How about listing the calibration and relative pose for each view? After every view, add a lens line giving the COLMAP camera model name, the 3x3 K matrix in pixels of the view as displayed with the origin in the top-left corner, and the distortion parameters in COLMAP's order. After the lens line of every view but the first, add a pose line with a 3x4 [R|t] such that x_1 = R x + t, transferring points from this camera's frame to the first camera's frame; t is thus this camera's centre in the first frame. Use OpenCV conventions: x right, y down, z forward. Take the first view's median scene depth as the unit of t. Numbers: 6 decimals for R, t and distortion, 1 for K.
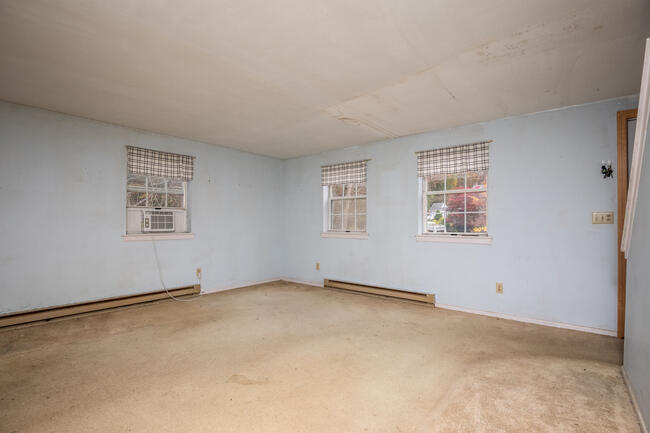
lens RADIAL K [[301.5, 0, 321.8], [0, 301.5, 222.0], [0, 0, 1]] dist [-0.028527, -0.000097]
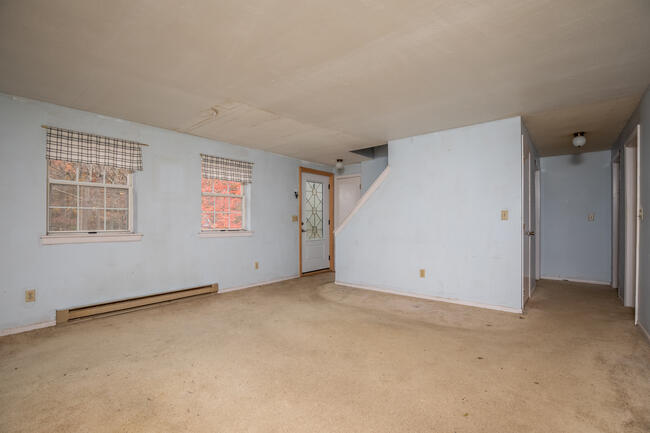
lens RADIAL K [[301.5, 0, 323.4], [0, 301.5, 219.6], [0, 0, 1]] dist [-0.028527, -0.000097]
pose [[-0.006782, 0.001055, 0.999976, -0.731179], [-0.006830, 0.999976, -0.001101, -0.003517], [-0.999954, -0.006837, -0.006774, 0.565601]]
